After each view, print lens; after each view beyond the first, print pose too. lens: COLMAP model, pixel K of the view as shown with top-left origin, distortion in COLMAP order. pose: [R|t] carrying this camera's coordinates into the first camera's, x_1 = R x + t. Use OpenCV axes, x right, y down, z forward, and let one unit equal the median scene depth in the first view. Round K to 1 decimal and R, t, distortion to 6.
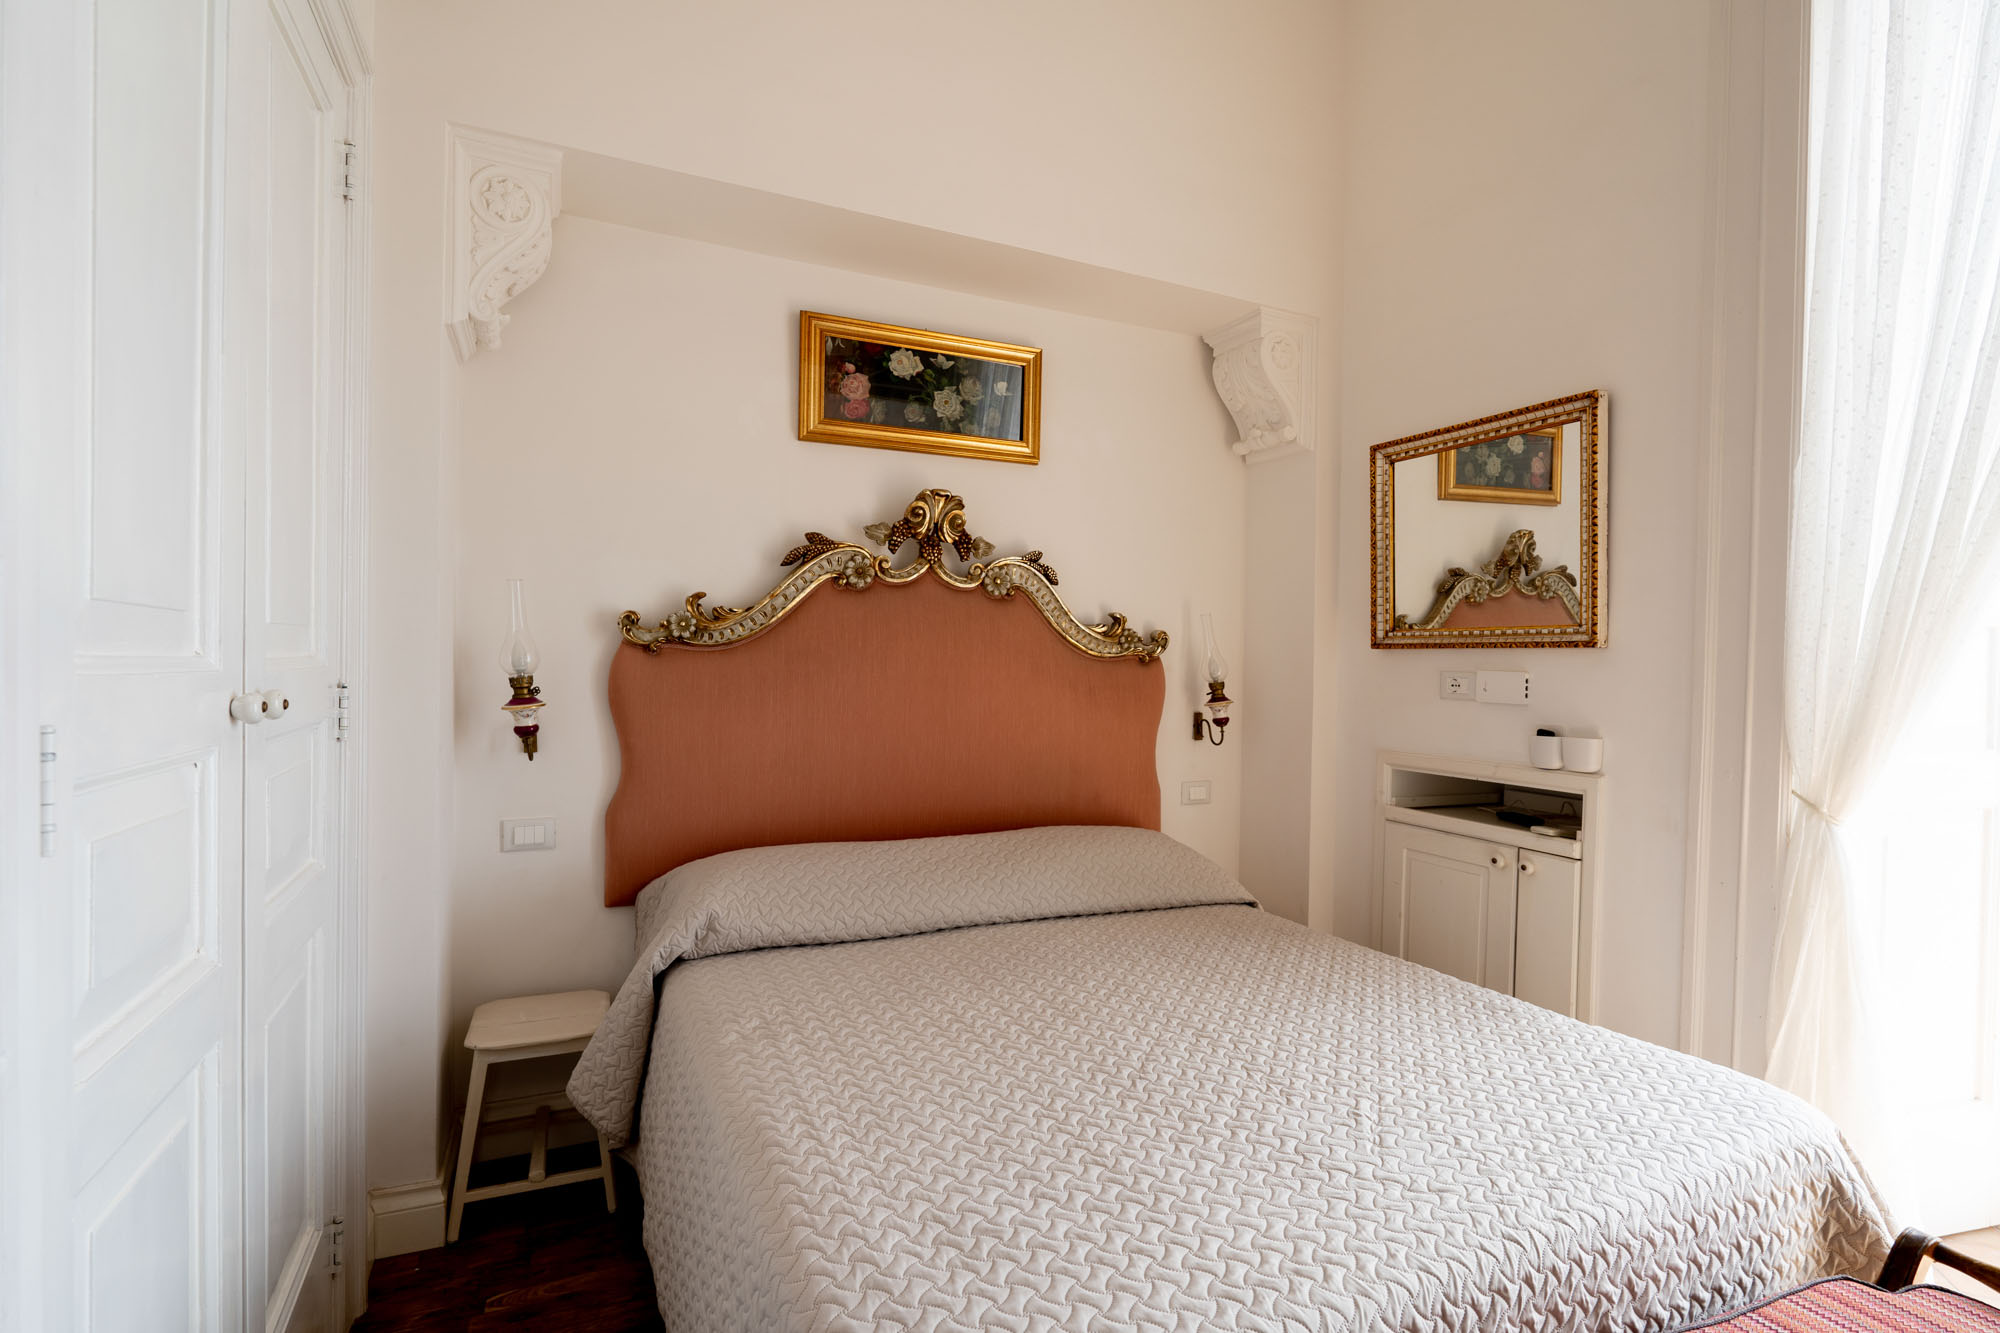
lens RADIAL K [[940.5, 0, 1000.0], [0, 940.5, 666.5], [0, 0, 1]] dist [-0.000637, 0.000134]
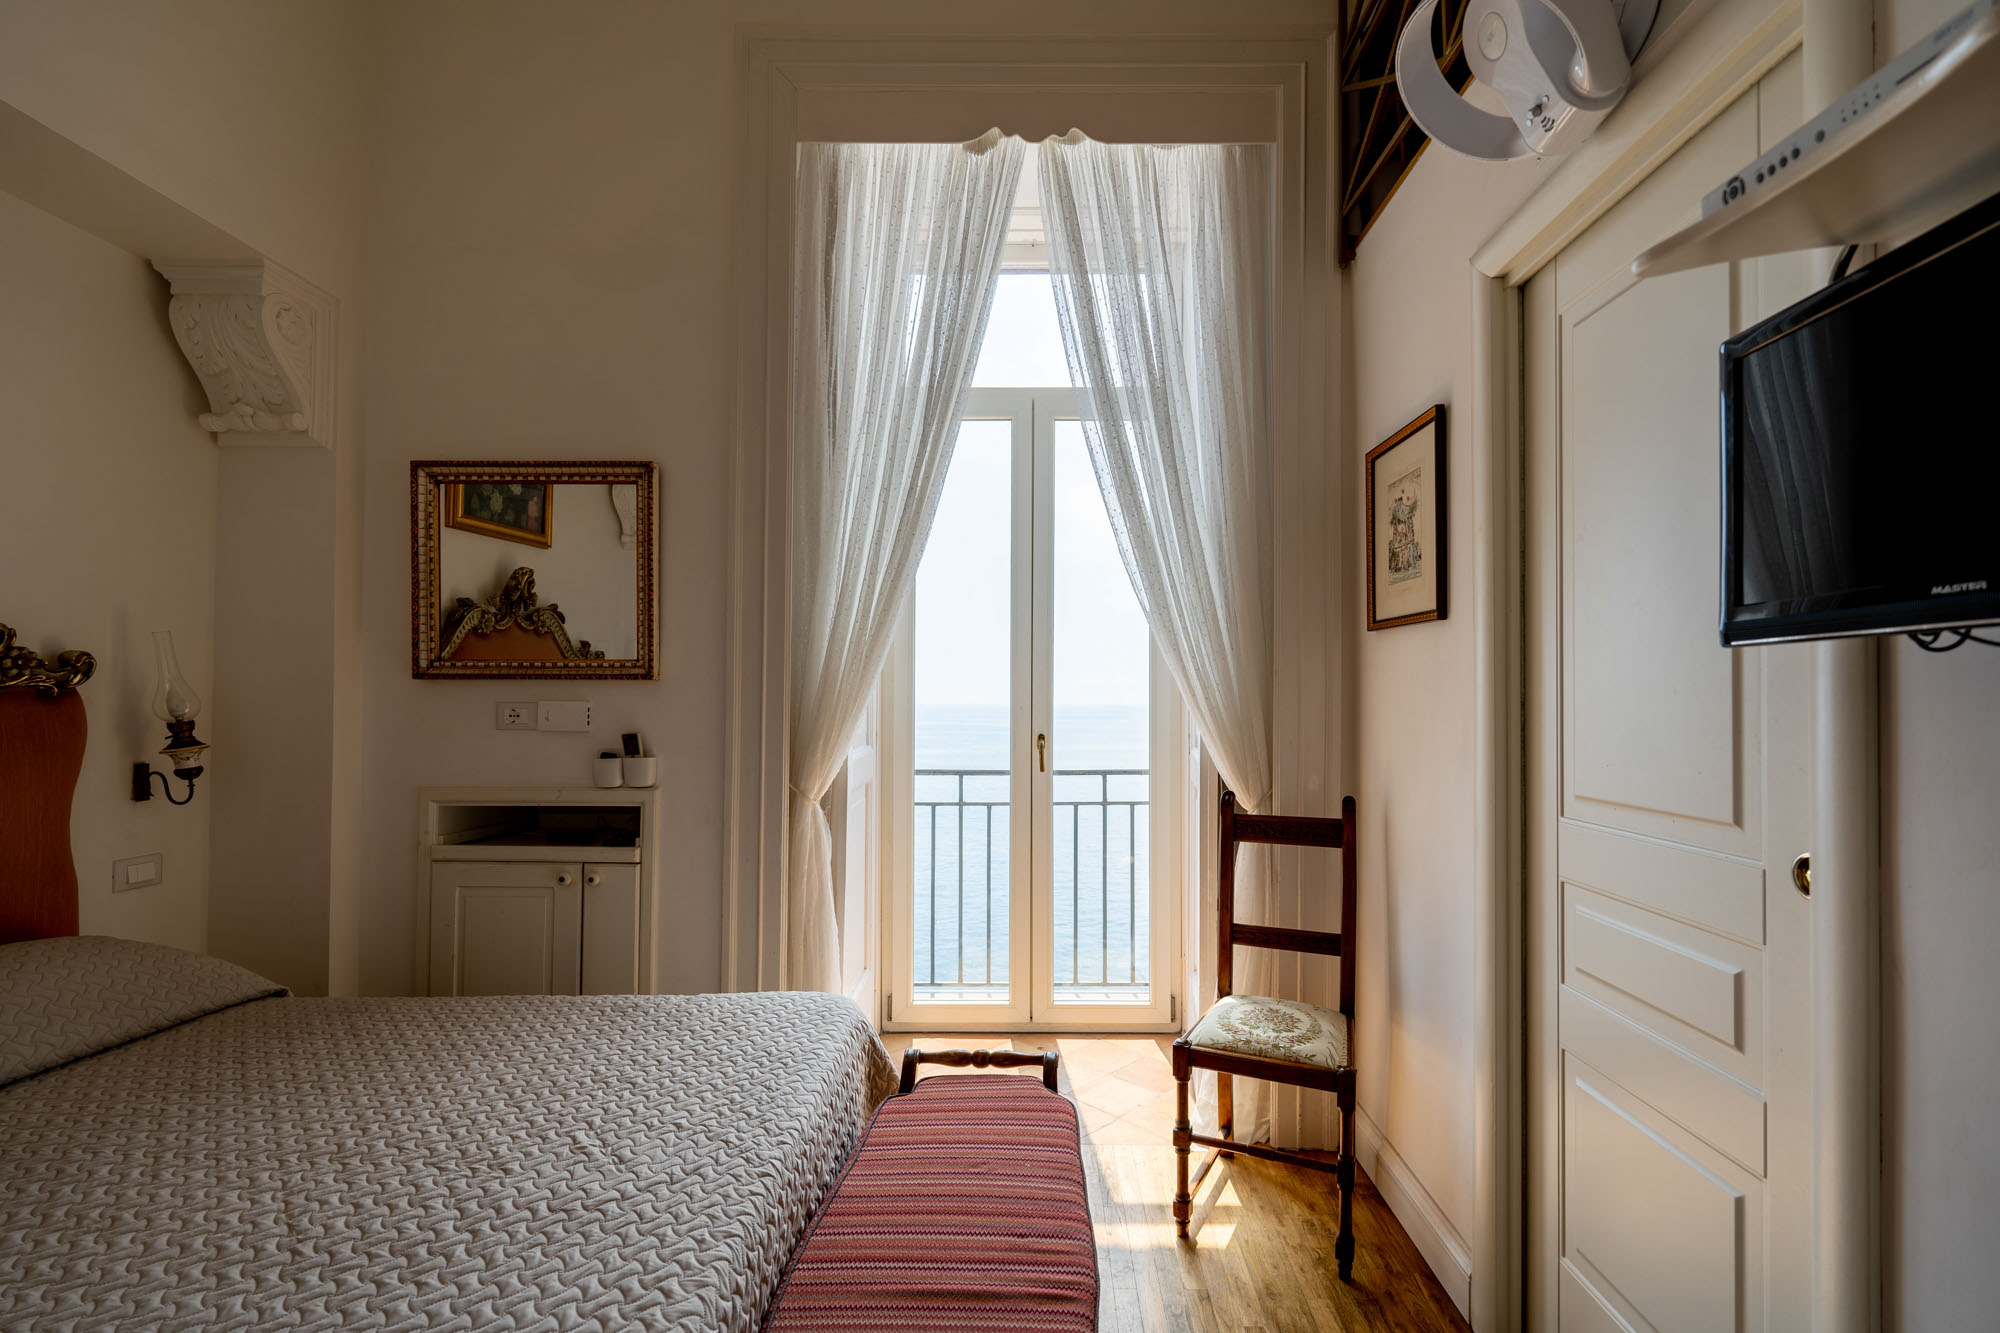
lens RADIAL K [[887.5, 0, 1019.5], [0, 887.5, 682.2], [0, 0, 1]] dist [-0.000539, -0.000167]
pose [[0.431239, 0.003176, 0.902232, -0.146905], [0.009972, 0.999916, -0.008287, -0.002766], [-0.902183, 0.012571, 0.431171, 0.091548]]
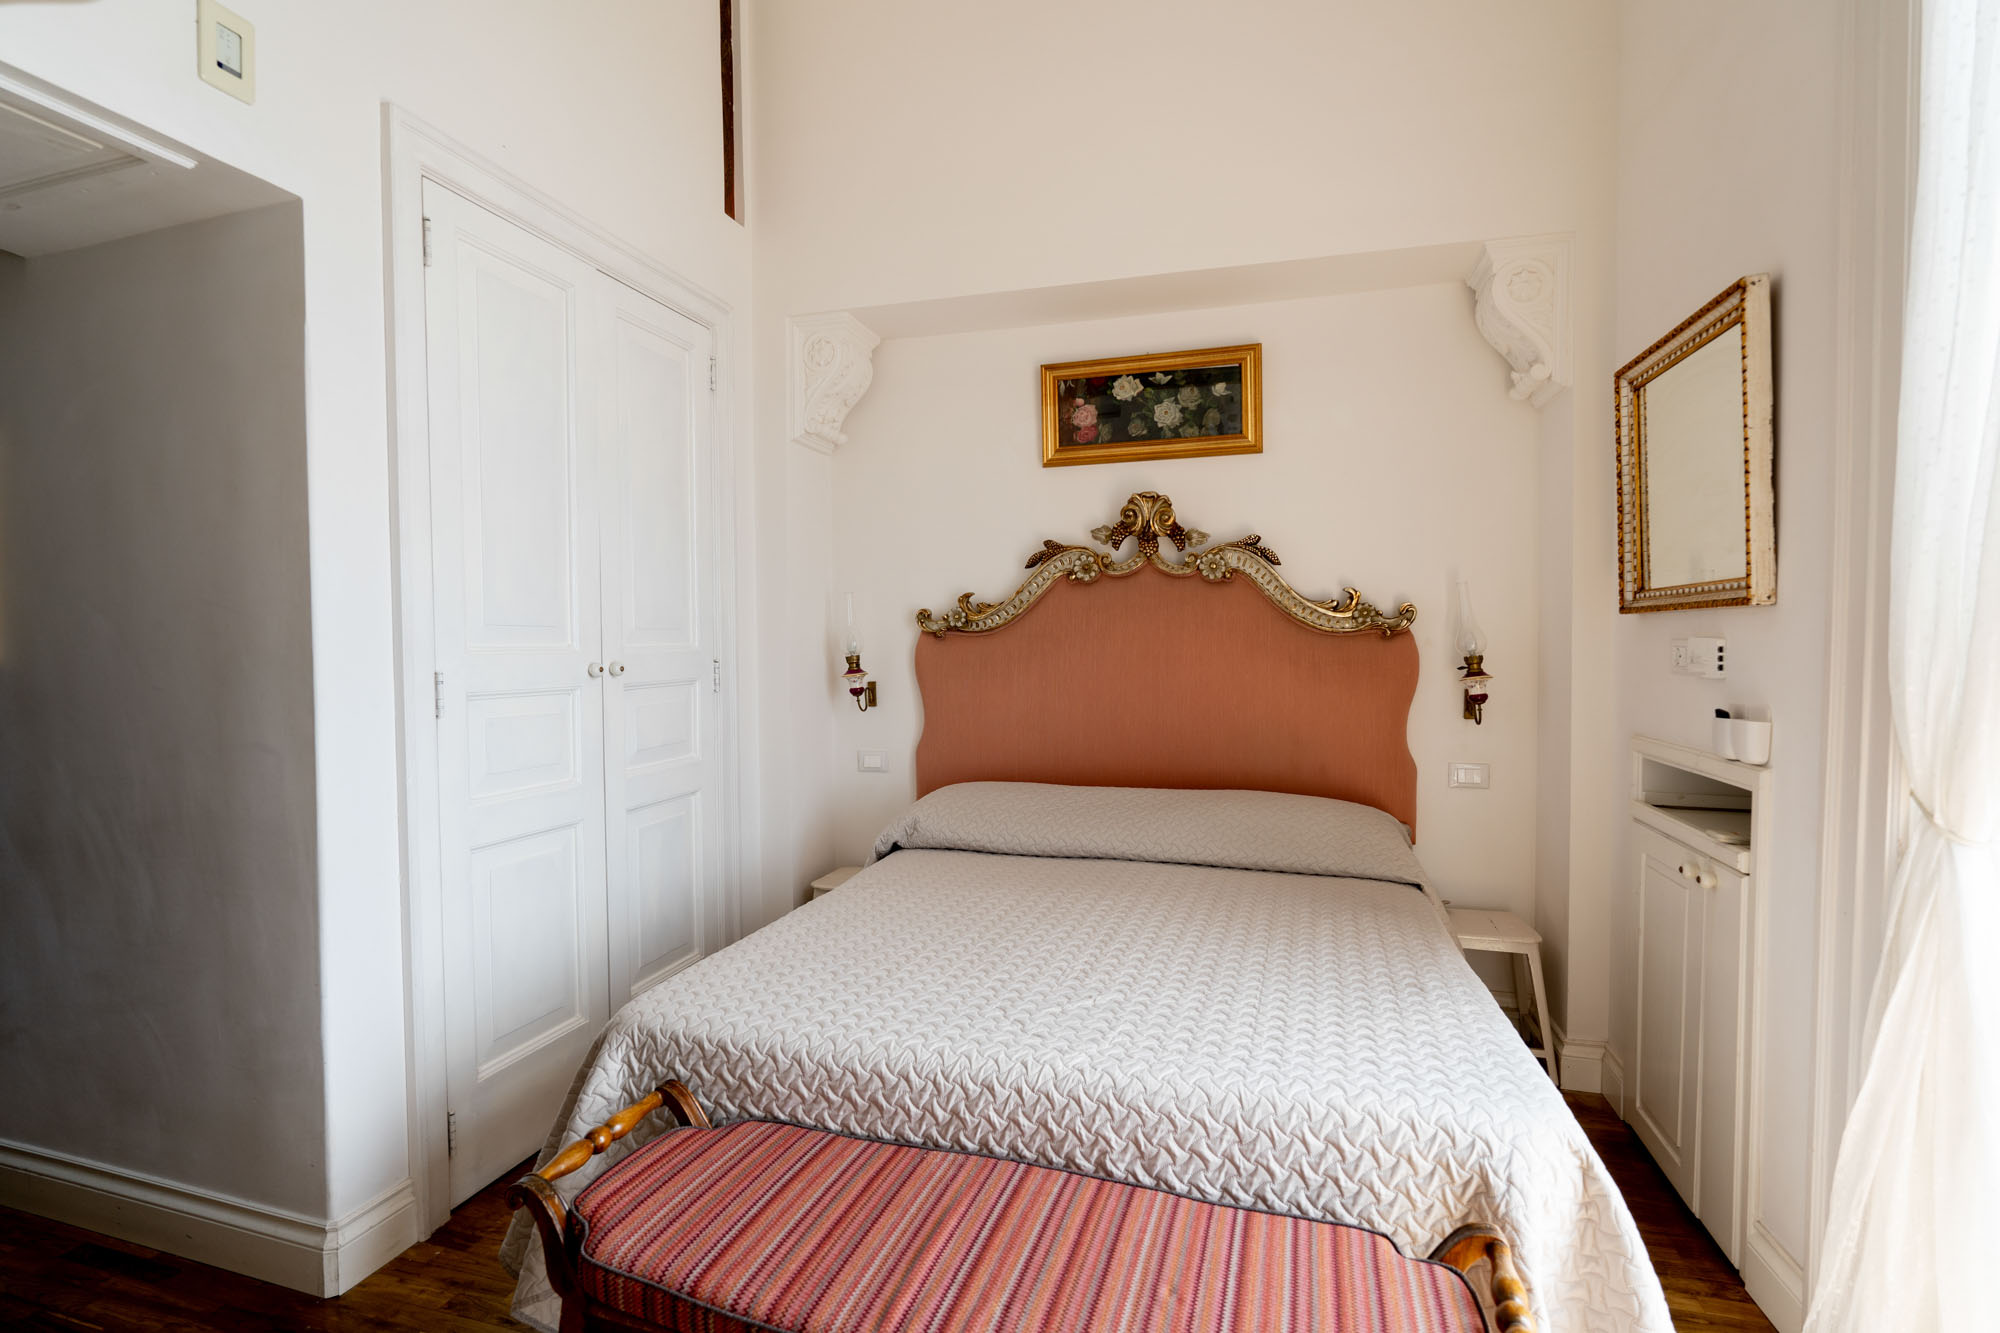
lens RADIAL K [[964.6, 0, 1000.0], [0, 964.6, 666.5], [0, 0, 1]] dist [0.000501, 0.000054]
pose [[0.750047, -0.002763, -0.661379, 0.597085], [0.014730, 0.999813, 0.012527, 0.009948], [0.661221, -0.019138, 0.749947, -0.017966]]
